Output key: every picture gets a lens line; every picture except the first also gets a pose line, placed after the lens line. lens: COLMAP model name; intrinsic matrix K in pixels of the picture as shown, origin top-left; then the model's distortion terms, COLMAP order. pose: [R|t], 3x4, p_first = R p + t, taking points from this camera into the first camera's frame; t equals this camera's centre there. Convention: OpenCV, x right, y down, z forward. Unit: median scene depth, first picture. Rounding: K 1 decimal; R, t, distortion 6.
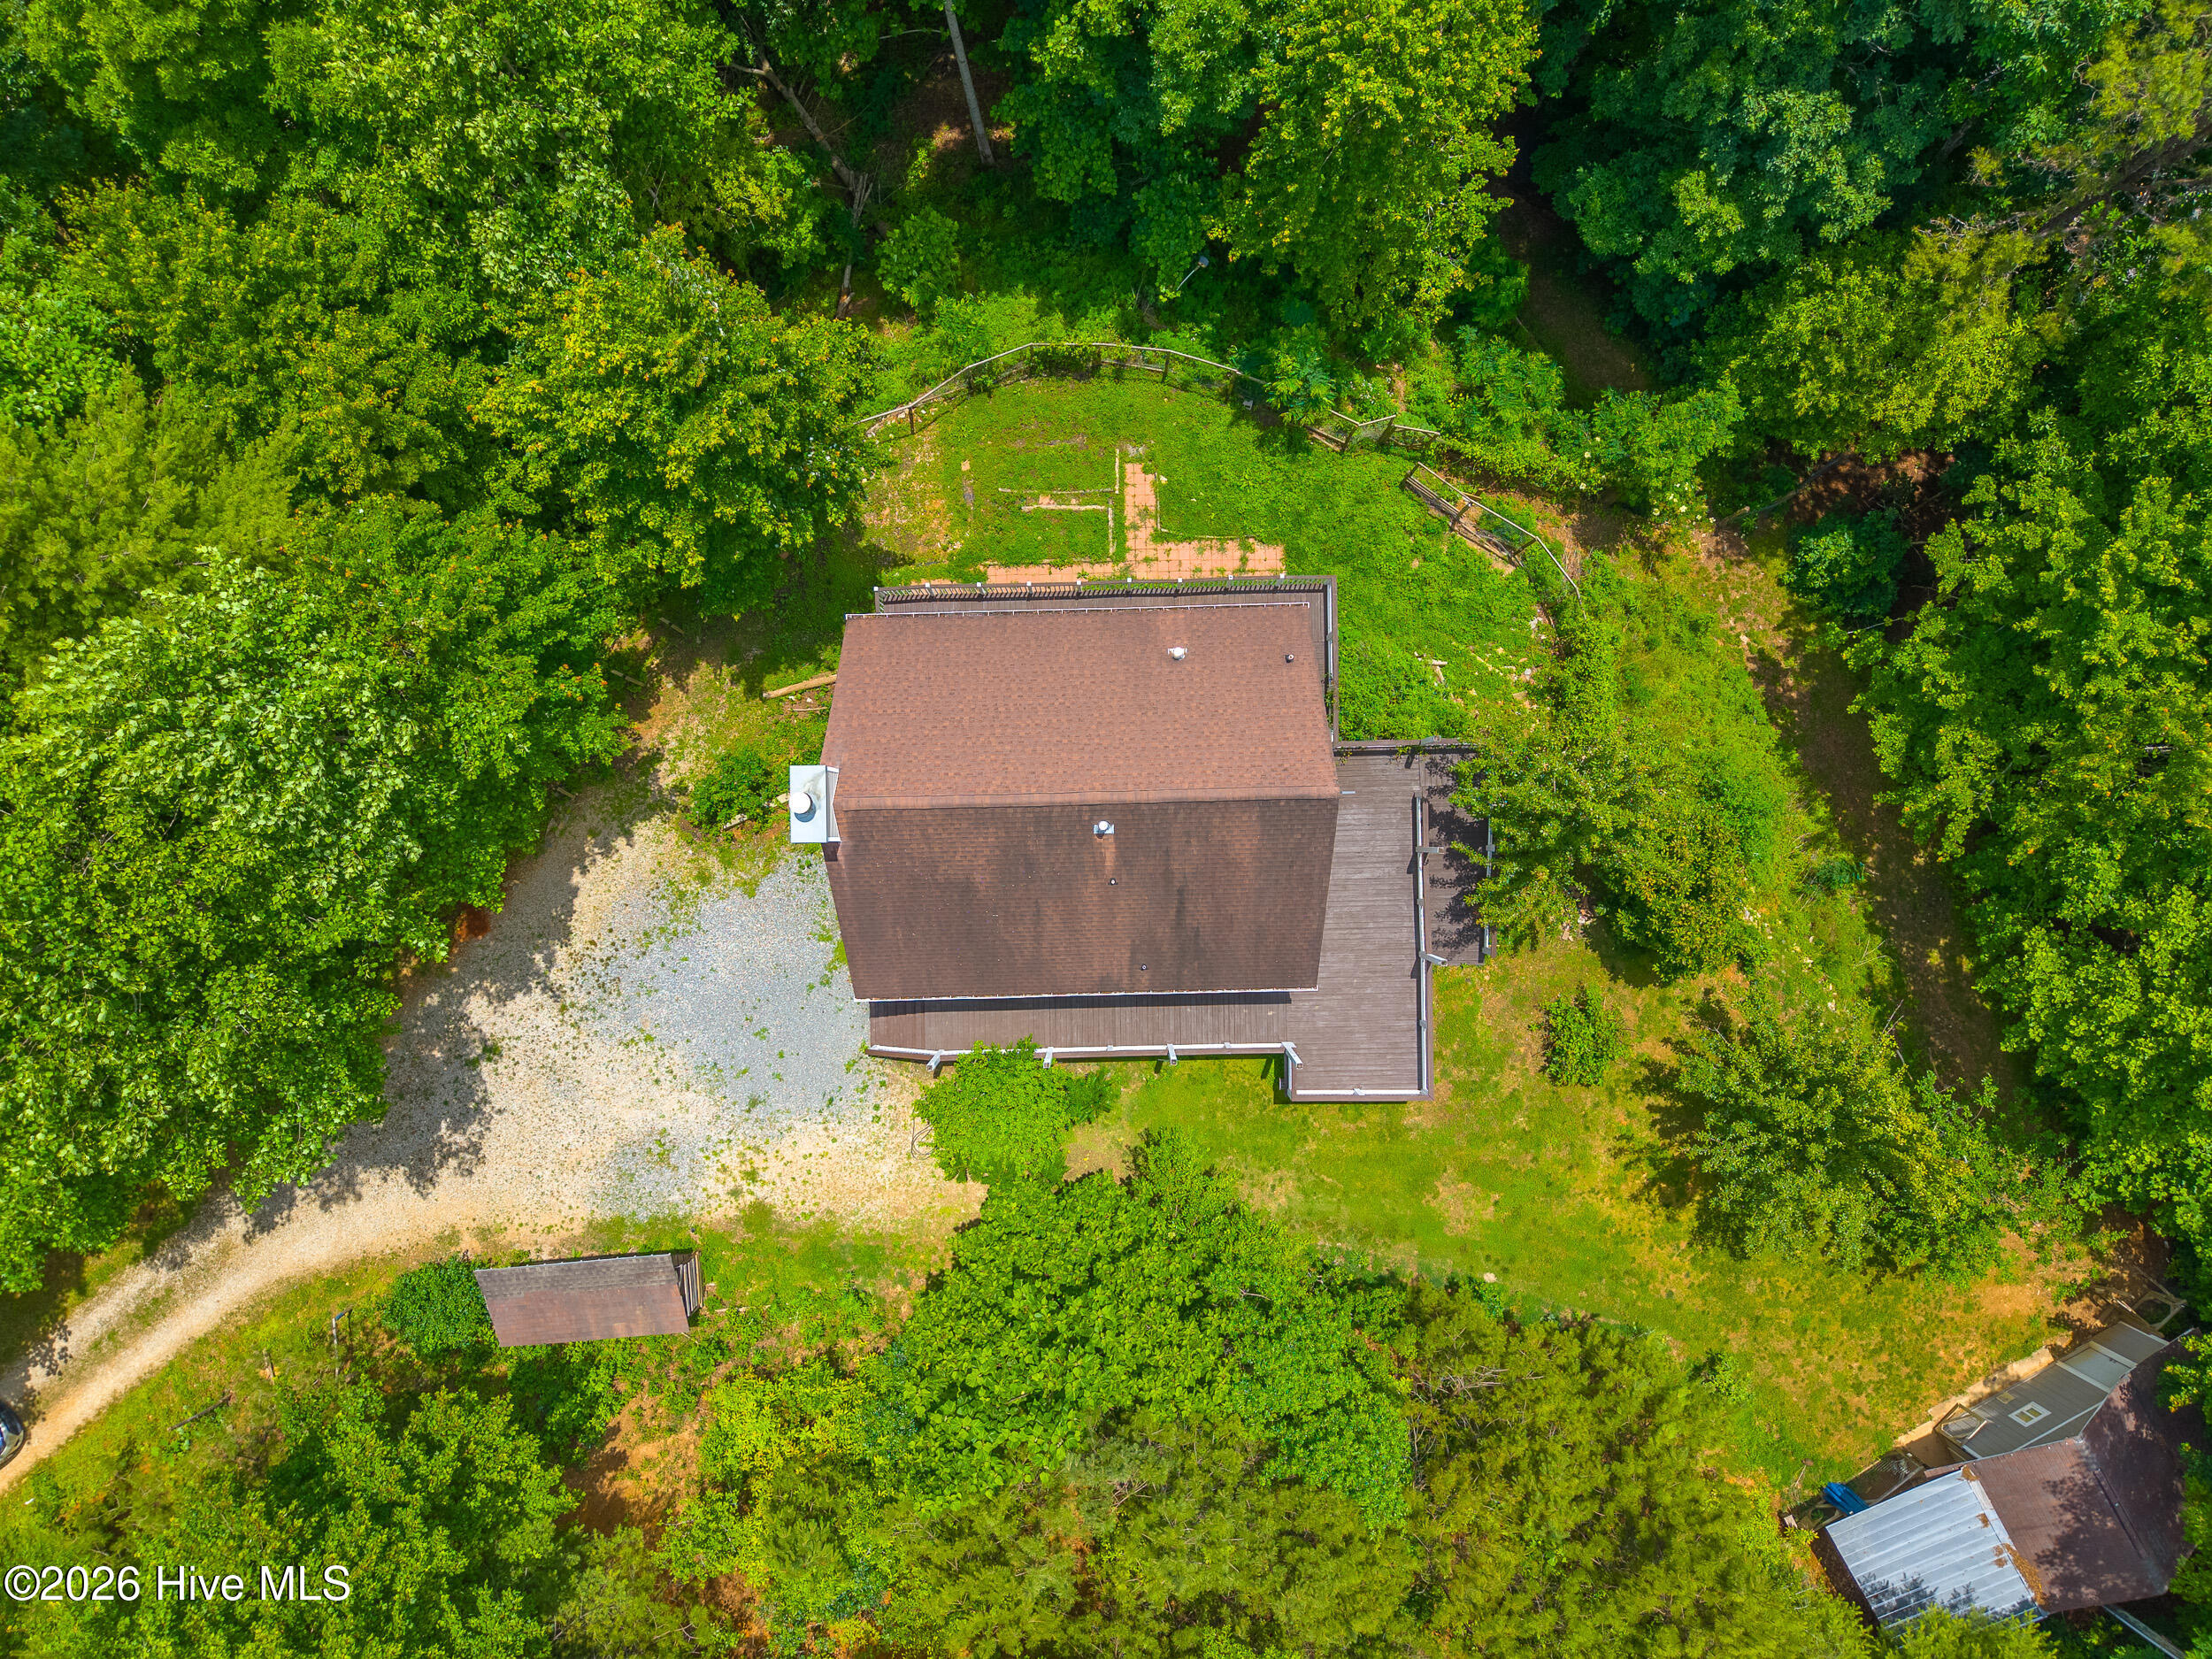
lens RADIAL K [[1533.3, 0, 1141.4], [0, 1533.3, 822.8], [0, 0, 1]] dist [0.047964, -0.042890]
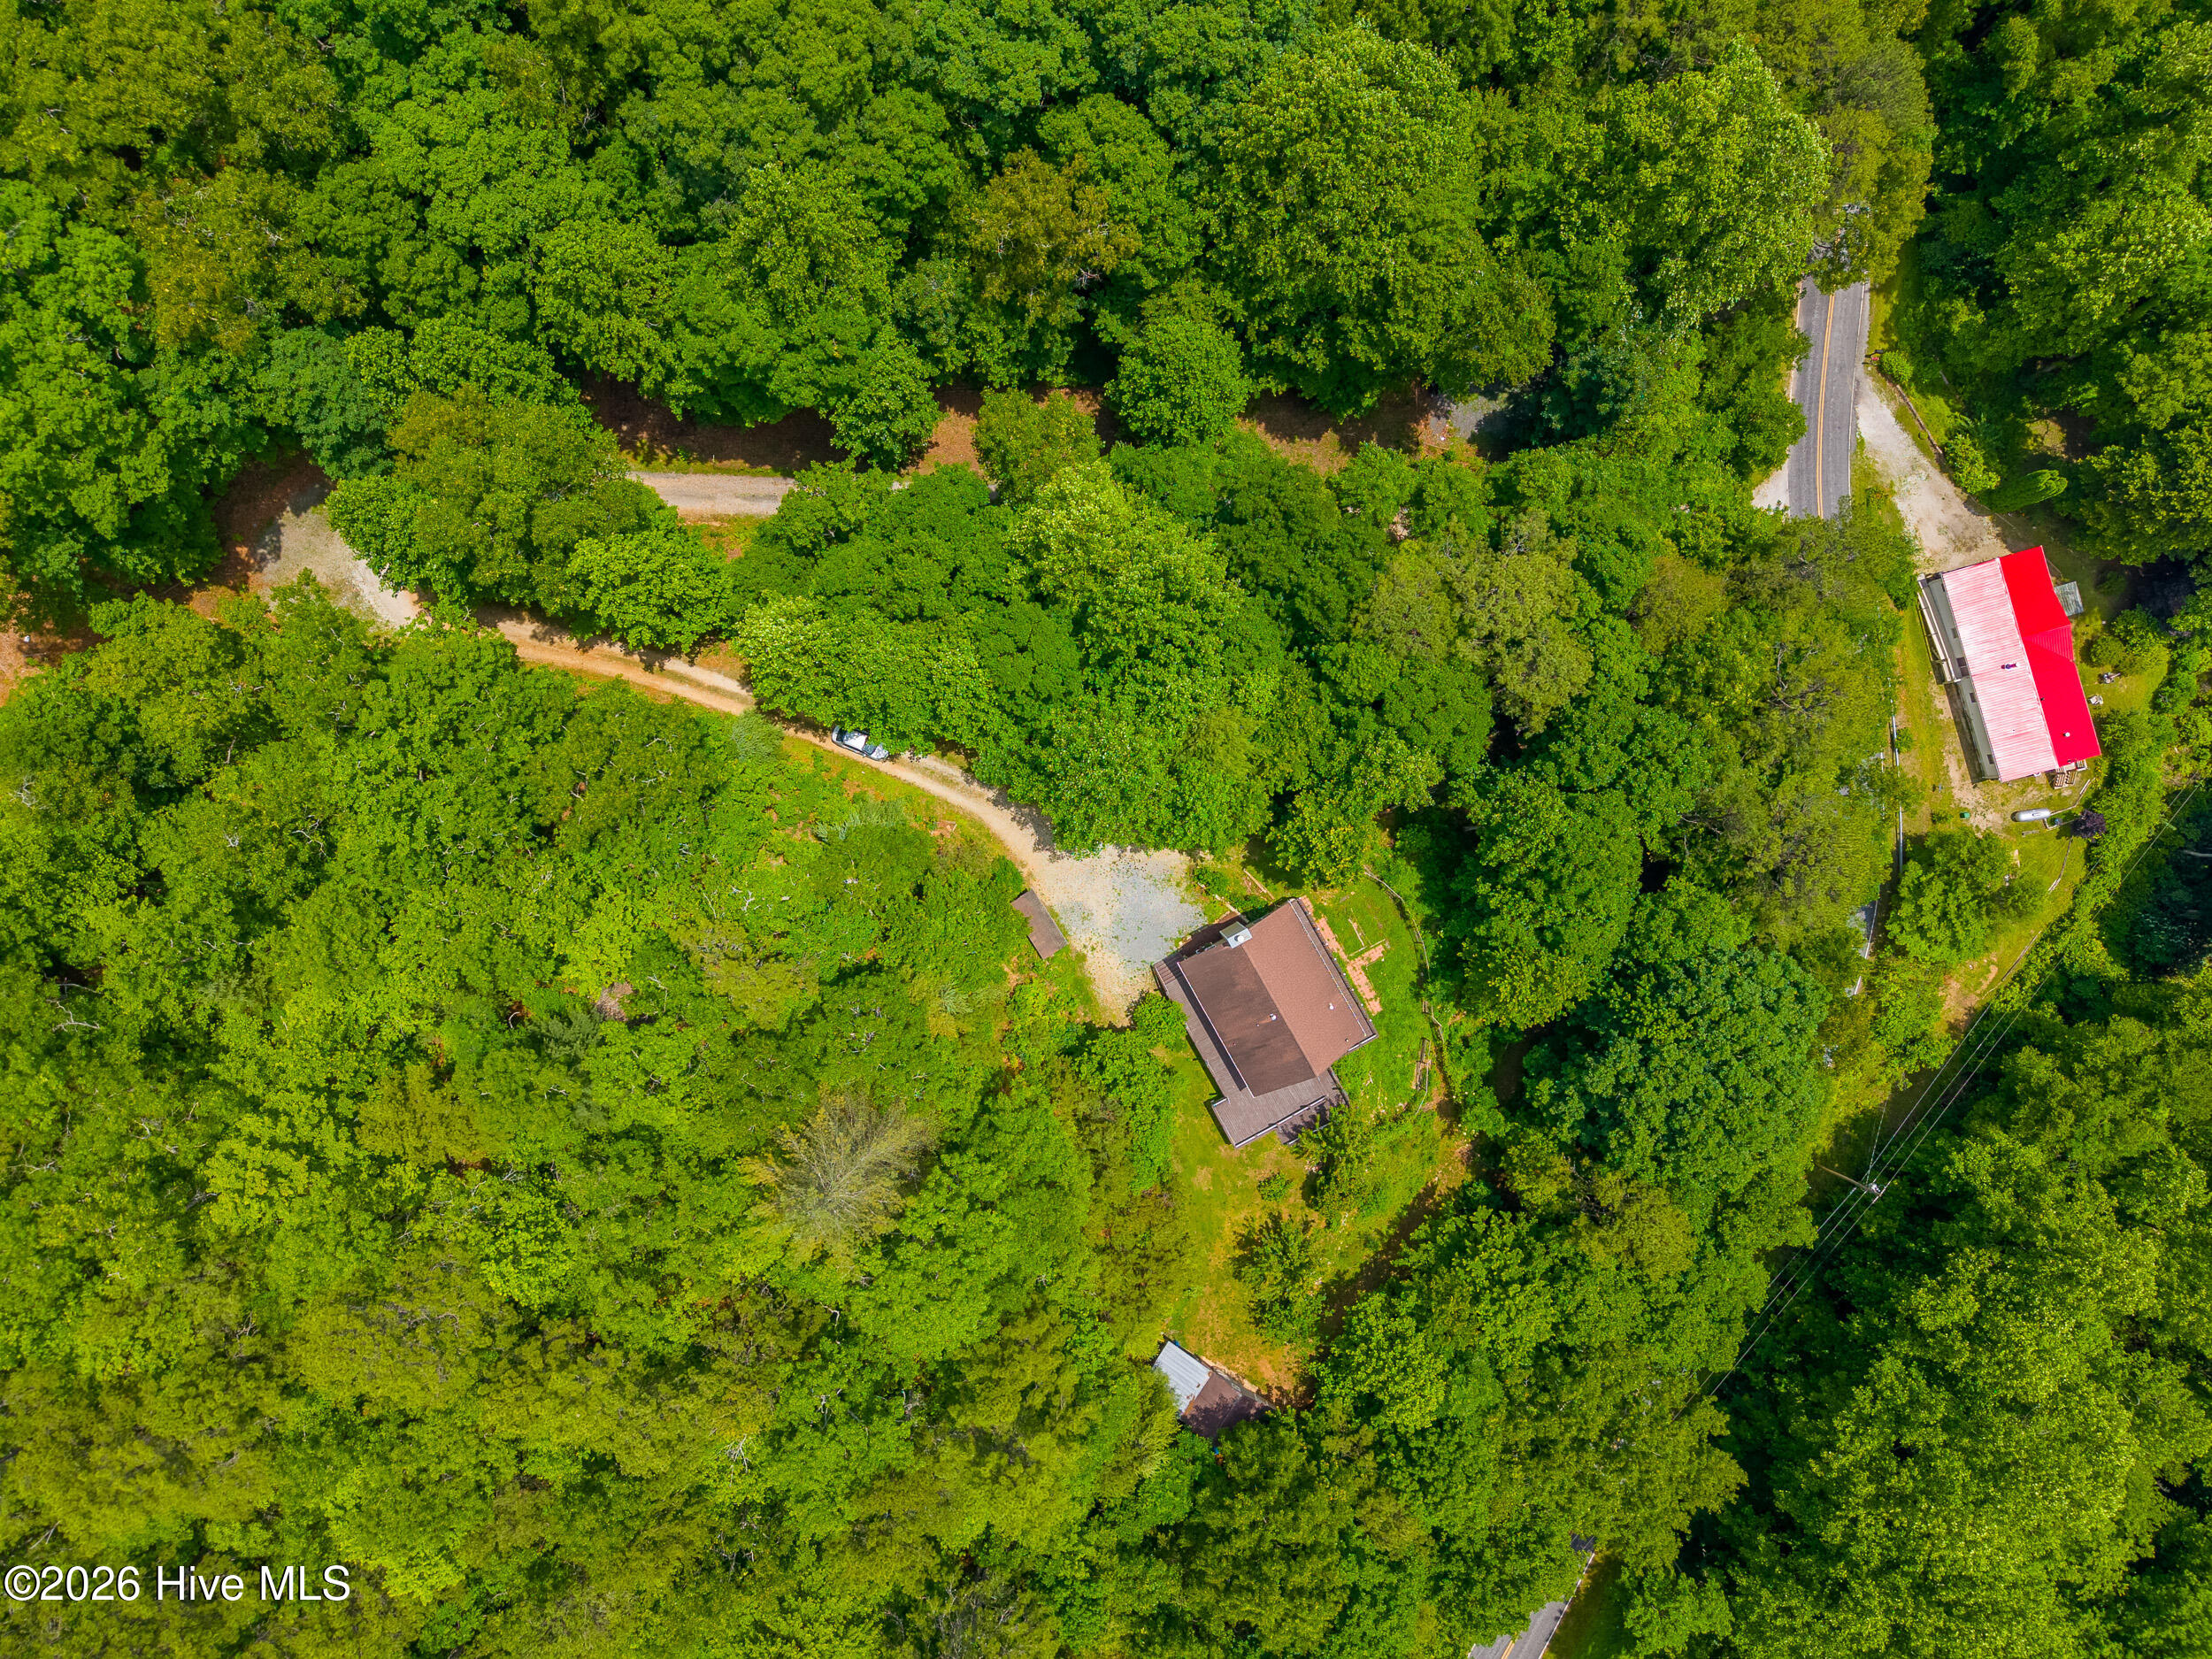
lens RADIAL K [[1496.7, 0, 1101.5], [0, 1496.7, 823.9], [0, 0, 1]] dist [0.053667, -0.066420]
pose [[0.471609, 0.881377, -0.027568, -0.370708], [-0.881290, 0.472173, 0.019524, 0.053881], [0.030225, 0.015088, 0.999429, -1.736580]]
